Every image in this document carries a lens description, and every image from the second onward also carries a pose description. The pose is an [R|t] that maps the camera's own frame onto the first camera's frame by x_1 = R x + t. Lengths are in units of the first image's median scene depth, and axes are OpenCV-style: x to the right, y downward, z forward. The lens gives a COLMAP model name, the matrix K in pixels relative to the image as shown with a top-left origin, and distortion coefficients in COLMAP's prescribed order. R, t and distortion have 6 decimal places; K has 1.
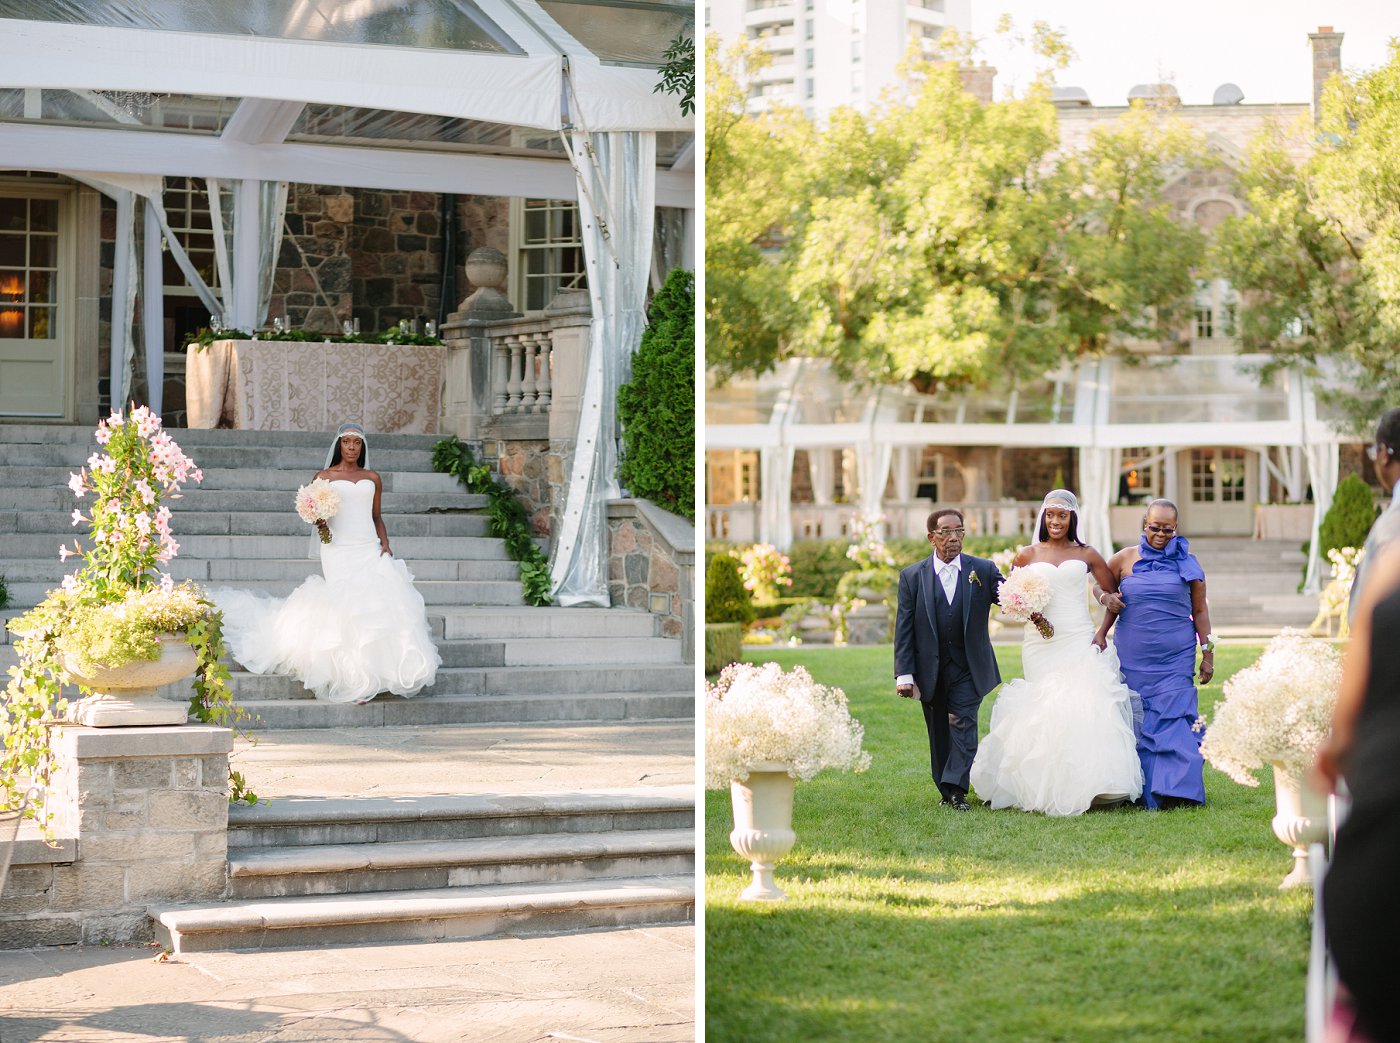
lens RADIAL K [[3311.1, 0, 700.2], [0, 3311.1, 521.5], [0, 0, 1]] dist [-0.022880, 0.000000]
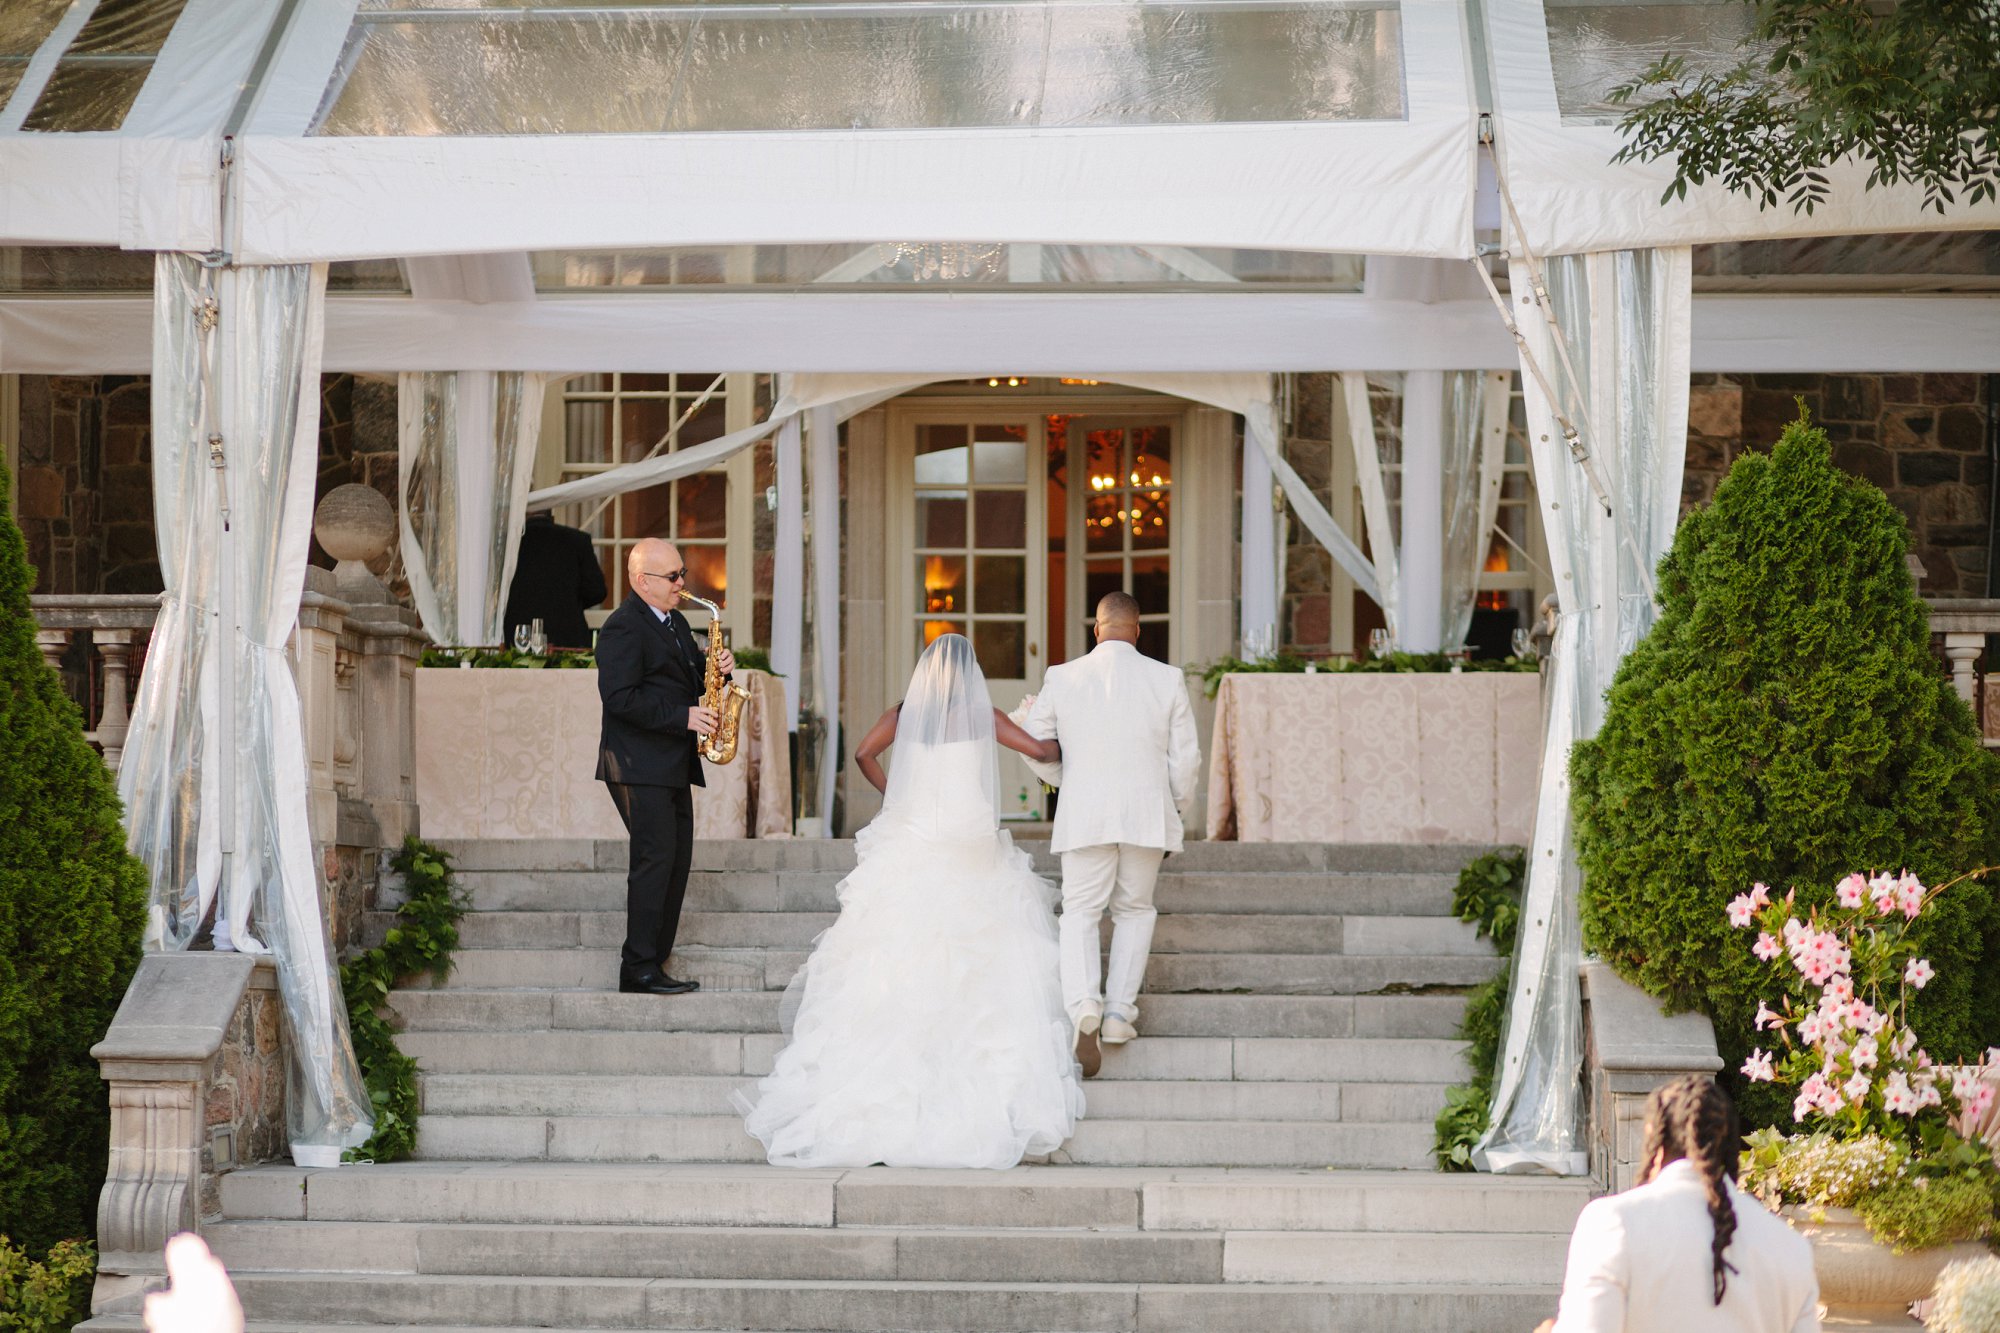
lens RADIAL K [[6525.6, 0, 999.8], [0, 6525.6, 667.8], [0, 0, 1]] dist [-0.074642, 0.000000]
pose [[0.806244, -0.031595, -0.590739, 0.496432], [-0.000466, 0.998539, -0.054041, 0.001882], [0.591583, 0.043846, 0.805051, 0.129514]]
